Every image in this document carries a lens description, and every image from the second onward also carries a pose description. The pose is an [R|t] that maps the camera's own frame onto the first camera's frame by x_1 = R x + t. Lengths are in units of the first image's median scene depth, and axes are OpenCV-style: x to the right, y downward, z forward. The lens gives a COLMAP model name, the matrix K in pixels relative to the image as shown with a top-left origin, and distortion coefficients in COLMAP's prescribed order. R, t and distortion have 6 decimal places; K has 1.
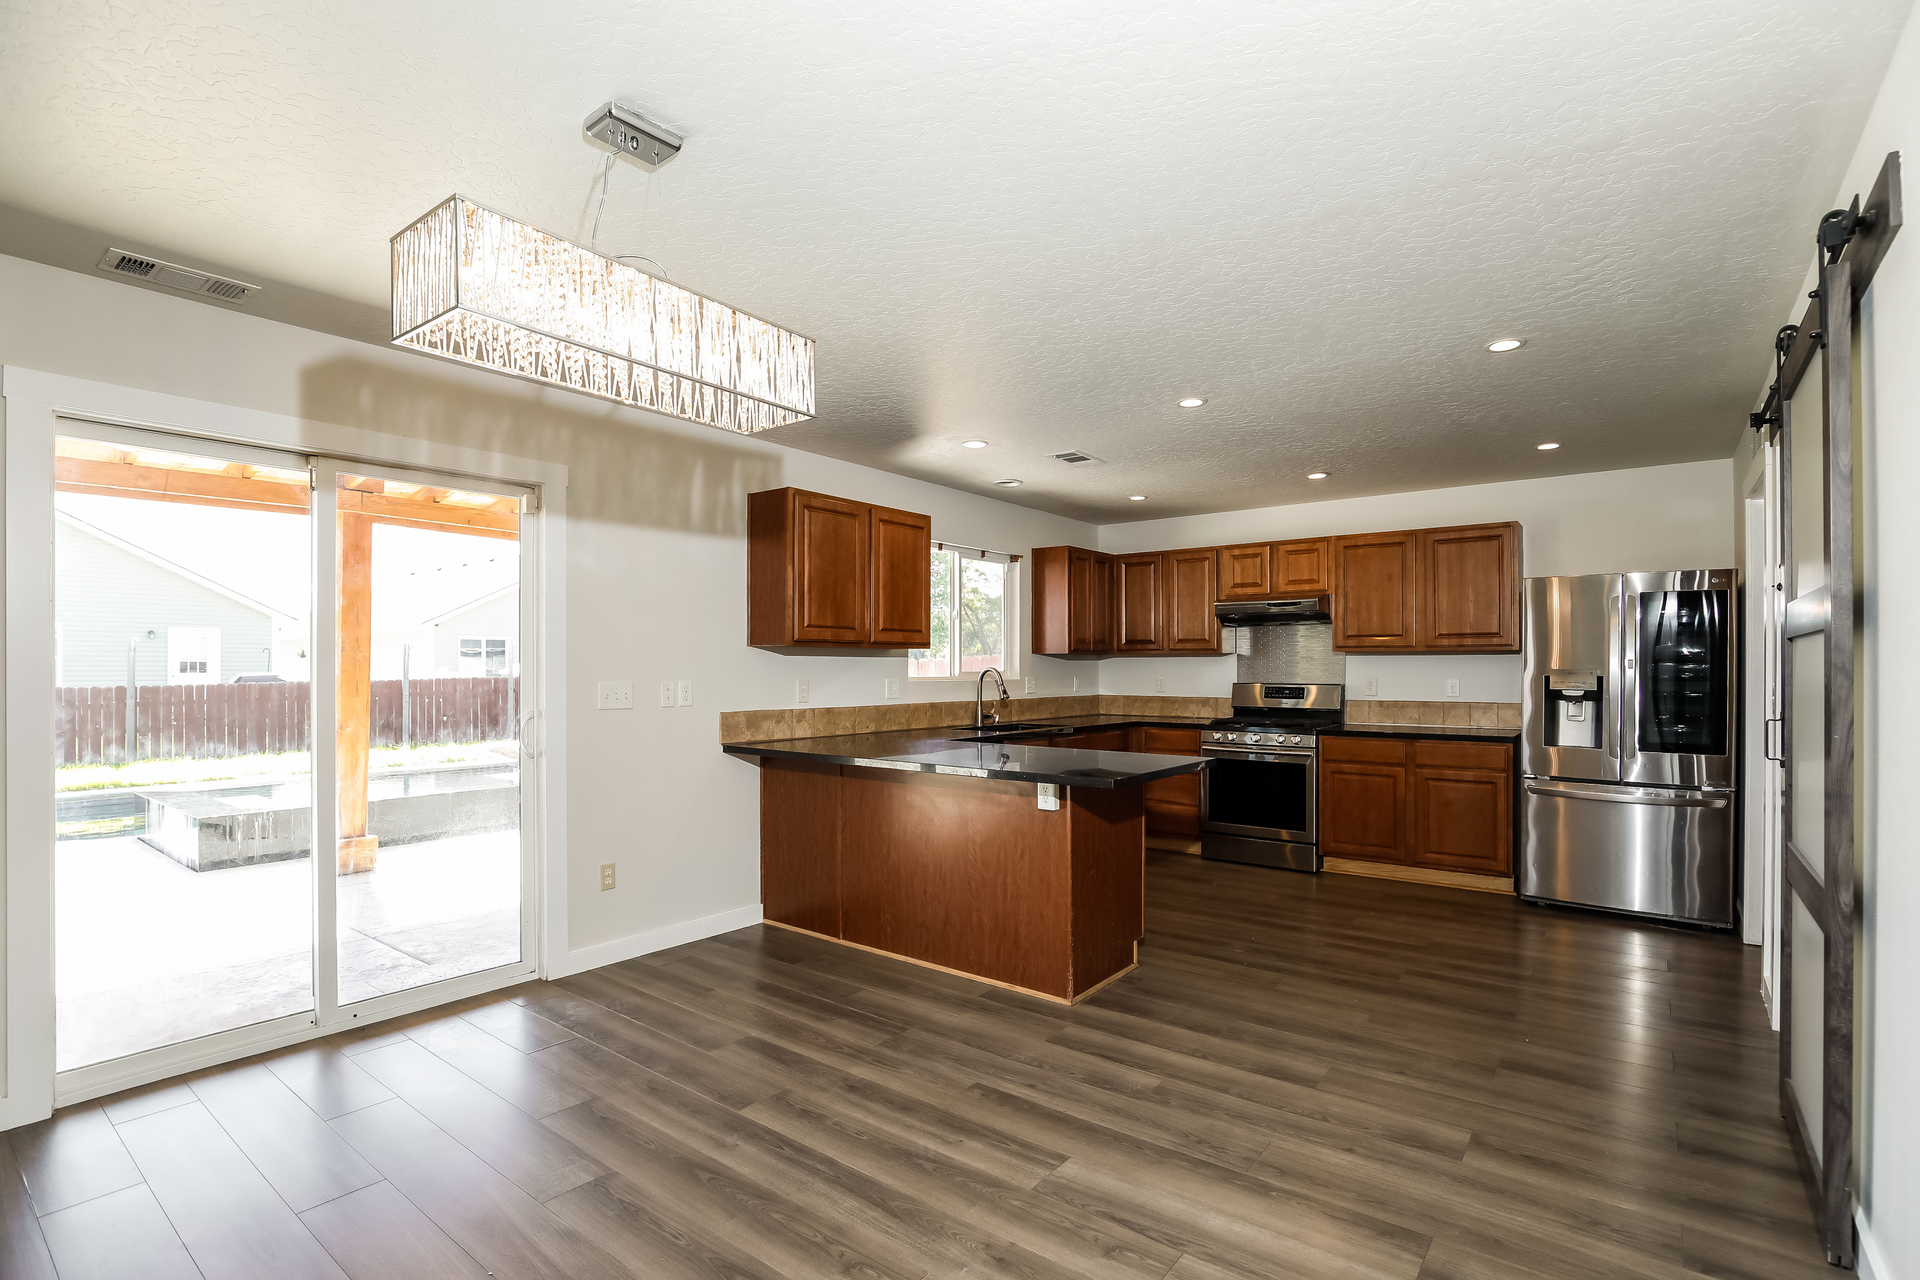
lens RADIAL K [[895.1, 0, 961.2], [0, 895.1, 663.7], [0, 0, 1]] dist [-0.030585, 0.001685]
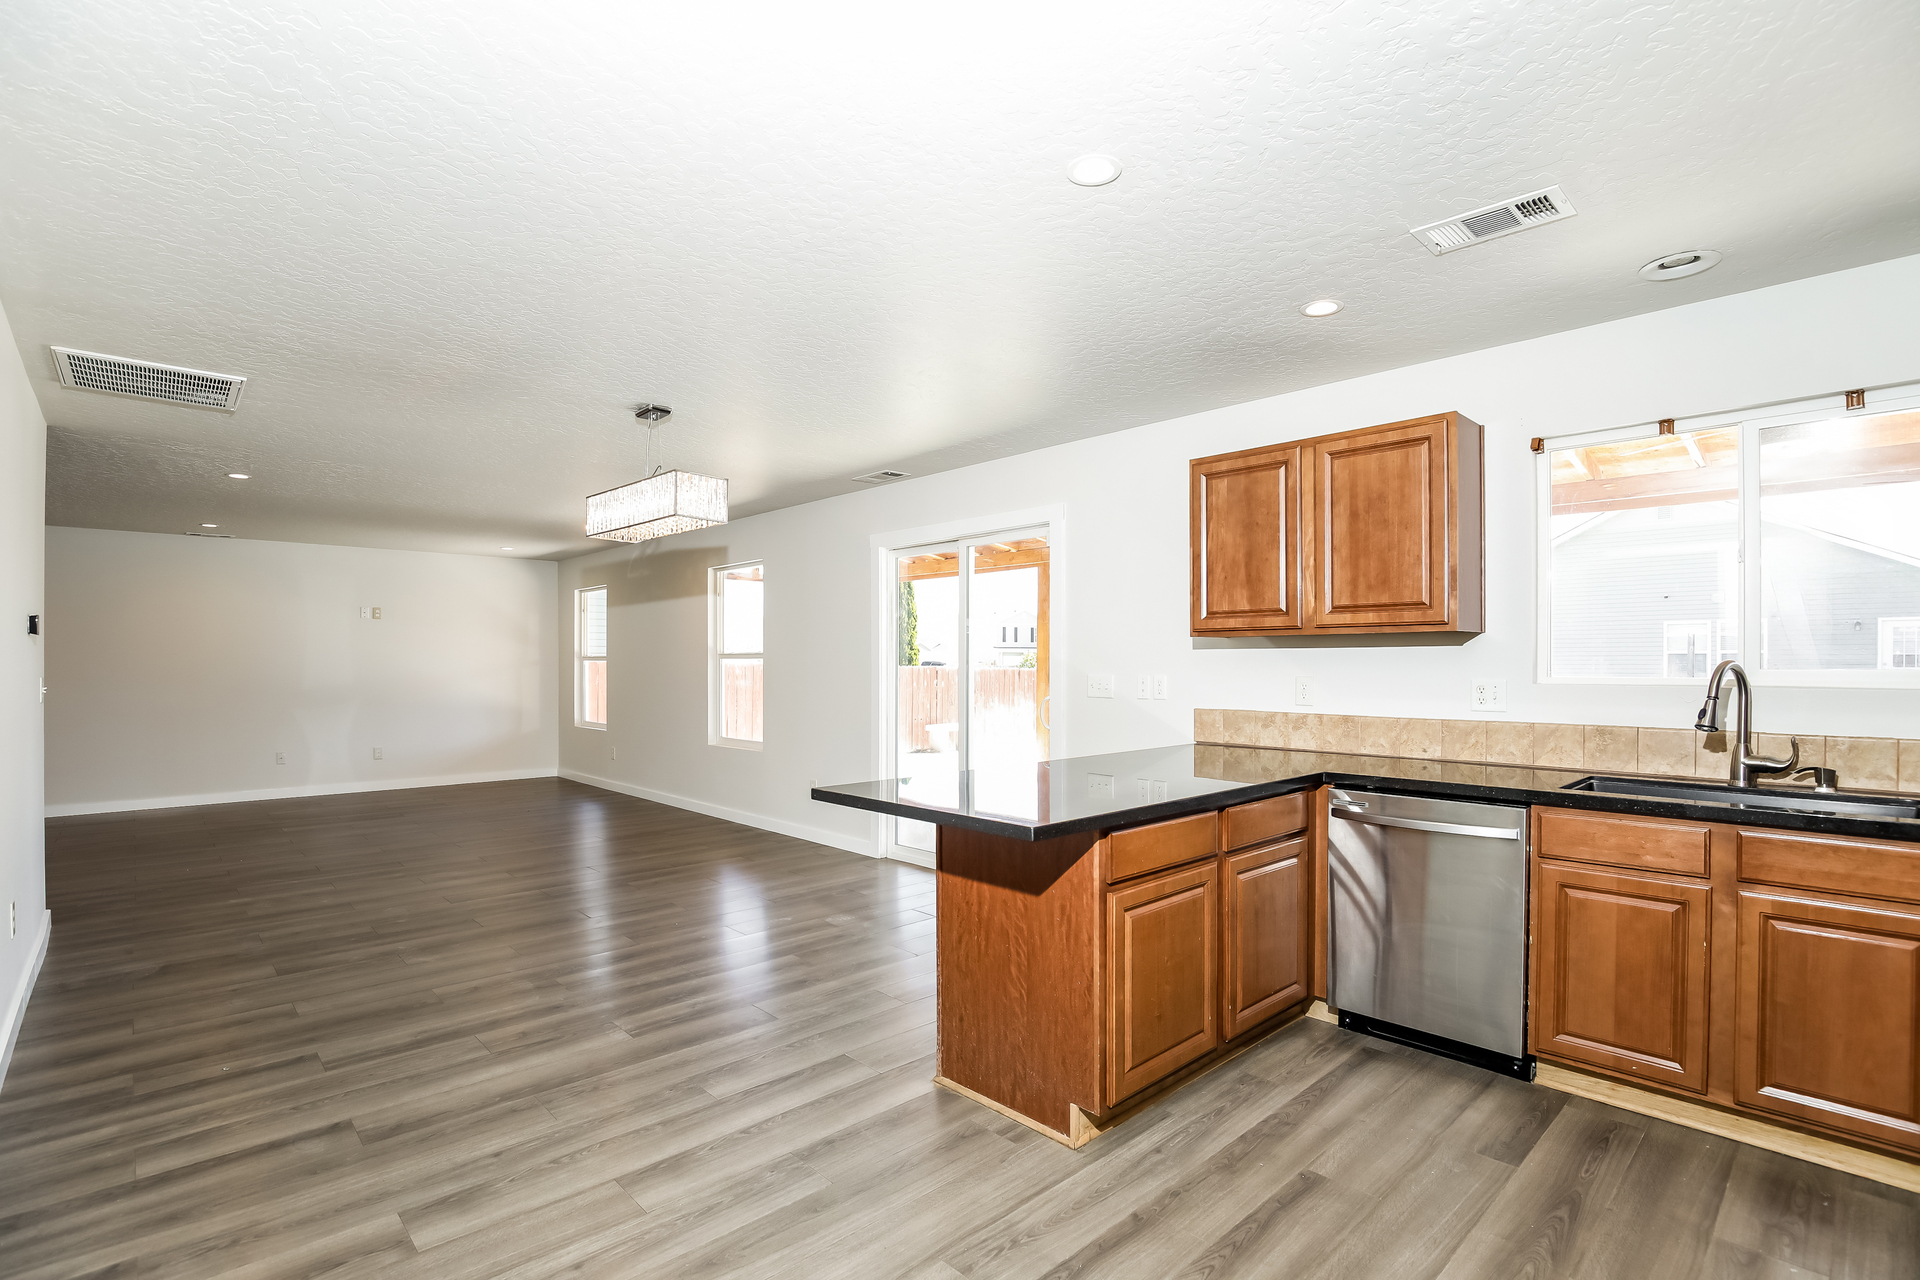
lens RADIAL K [[895.1, 0, 961.2], [0, 895.1, 663.7], [0, 0, 1]] dist [-0.030585, 0.001685]
pose [[-0.146797, 0.002089, -0.989164, 0.881542], [0.005869, 0.999982, 0.001241, 0.004628], [0.989149, -0.005624, -0.146807, 1.098058]]
